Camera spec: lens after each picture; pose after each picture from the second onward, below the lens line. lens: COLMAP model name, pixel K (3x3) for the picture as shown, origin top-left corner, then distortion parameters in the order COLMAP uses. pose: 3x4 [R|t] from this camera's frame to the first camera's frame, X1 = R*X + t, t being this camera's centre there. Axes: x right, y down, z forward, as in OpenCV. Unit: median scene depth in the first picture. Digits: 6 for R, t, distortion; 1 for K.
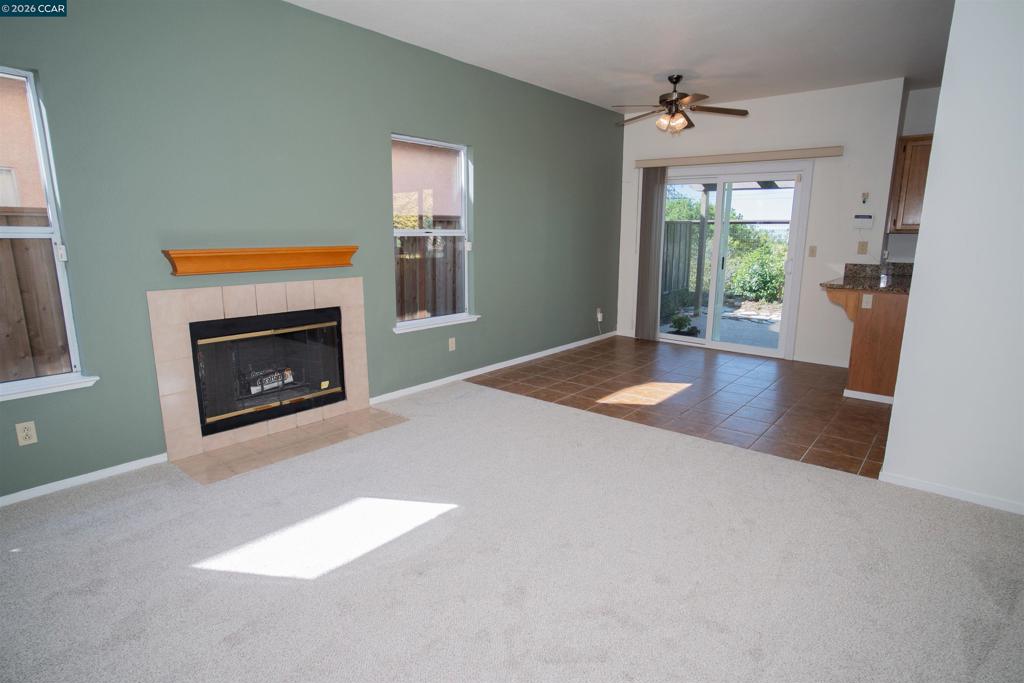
lens RADIAL K [[547.8, 0, 517.8], [0, 547.8, 345.0], [0, 0, 1]] dist [-0.046512, 0.015140]
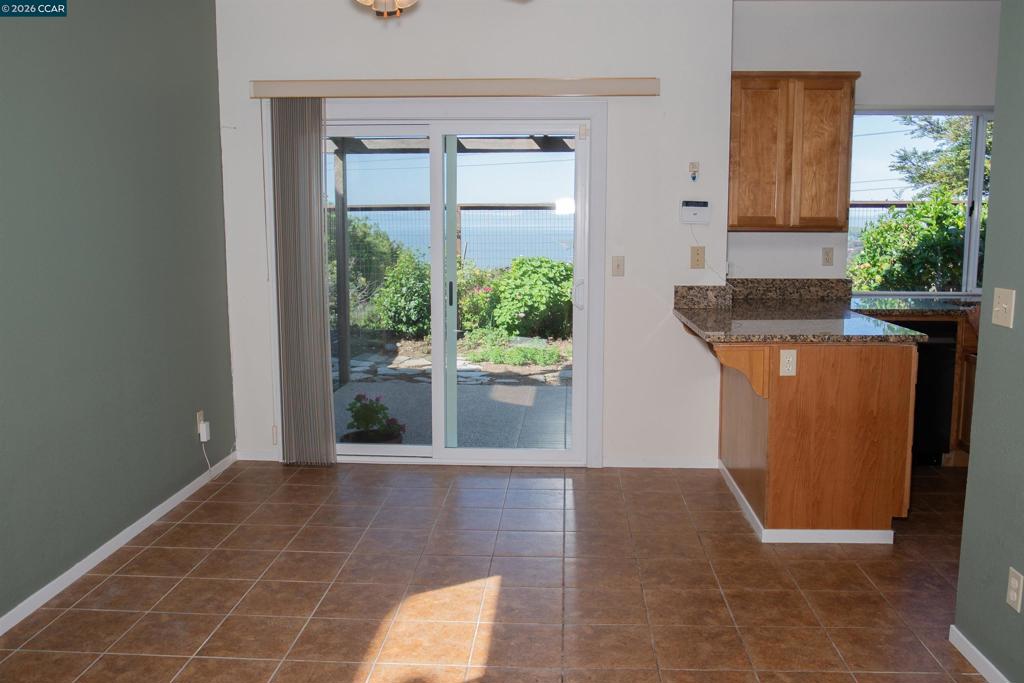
lens RADIAL K [[853.5, 0, 522.1], [0, 853.5, 343.7], [0, 0, 1]] dist [-0.068643, 0.032036]
pose [[0.802935, -0.091423, 0.589014, -0.047001], [0.126408, 0.991808, -0.018376, -0.096653], [-0.582509, 0.089211, 0.807914, 0.387798]]
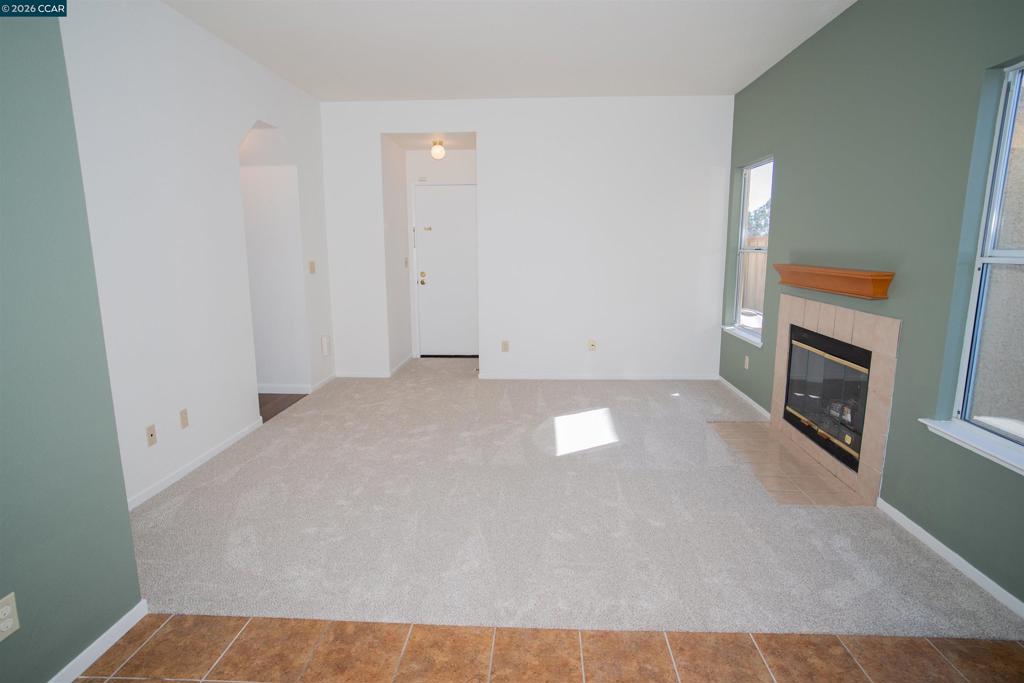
lens RADIAL K [[547.8, 0, 516.5], [0, 547.8, 340.5], [0, 0, 1]] dist [-0.046512, 0.015140]
pose [[-0.800337, 0.098424, -0.591416, 0.373096], [-0.126510, 0.936500, 0.327053, -0.197636], [0.586051, 0.336573, -0.737064, 0.933306]]
